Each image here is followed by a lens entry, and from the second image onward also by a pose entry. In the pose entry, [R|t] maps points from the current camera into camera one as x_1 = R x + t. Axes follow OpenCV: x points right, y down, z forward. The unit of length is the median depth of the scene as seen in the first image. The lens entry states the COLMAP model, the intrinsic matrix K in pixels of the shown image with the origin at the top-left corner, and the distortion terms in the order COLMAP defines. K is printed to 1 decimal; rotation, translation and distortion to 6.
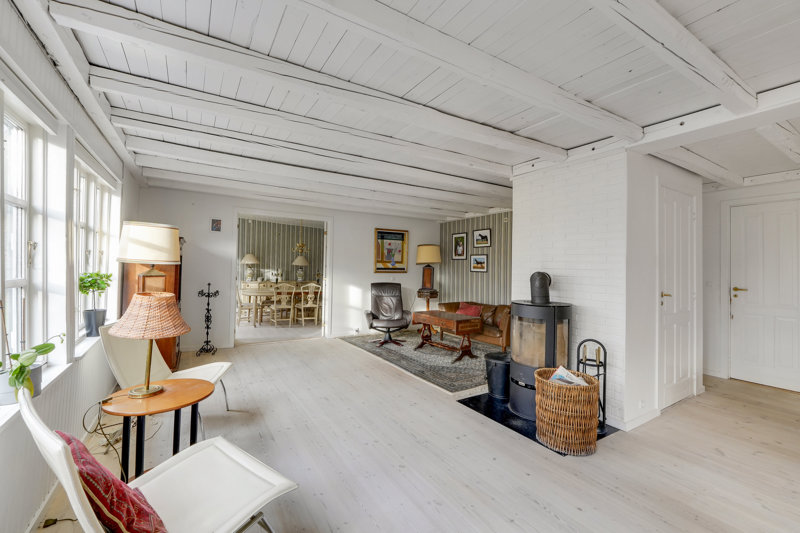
lens RADIAL K [[333.3, 0, 415.8], [0, 333.3, 265.4], [0, 0, 1]] dist [-0.000315, 0.000009]
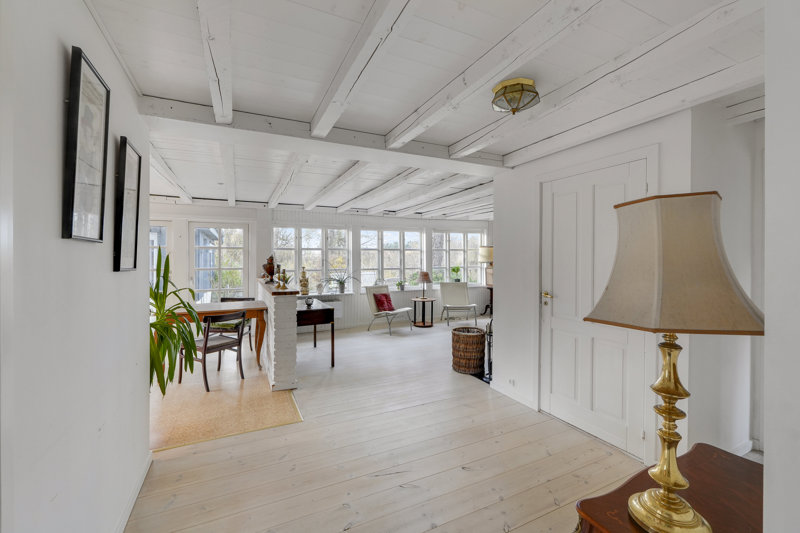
lens RADIAL K [[347.2, 0, 401.5], [0, 347.2, 257.4], [0, 0, 1]] dist [-0.000216, -0.000077]
pose [[-0.118348, -0.013691, -0.992878, 2.194456], [0.001400, 0.999902, -0.013954, -0.014566], [0.992971, -0.003041, -0.118317, 0.874171]]
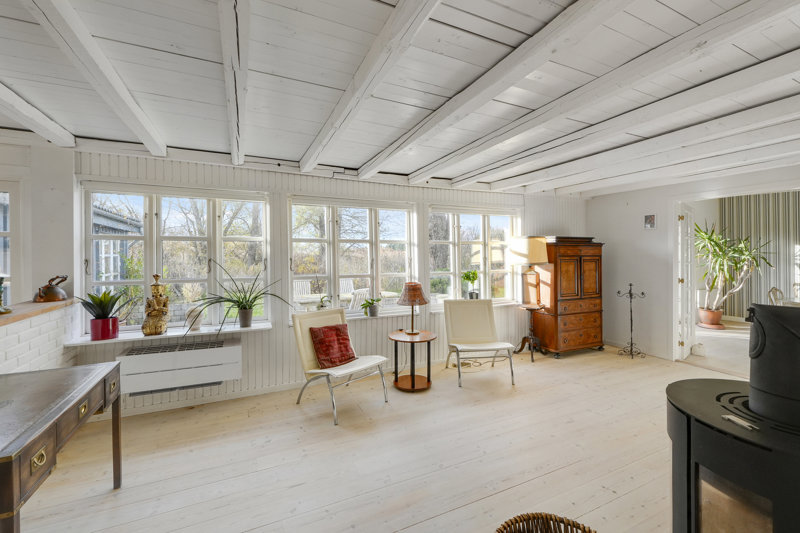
lens RADIAL K [[347.2, 0, 401.5], [0, 347.2, 257.4], [0, 0, 1]] dist [-0.000216, -0.000077]
pose [[-0.120460, -0.013452, -0.992627, 0.870205], [0.005482, 0.999884, -0.014216, -0.021606], [0.992703, -0.007154, -0.120372, 0.850974]]
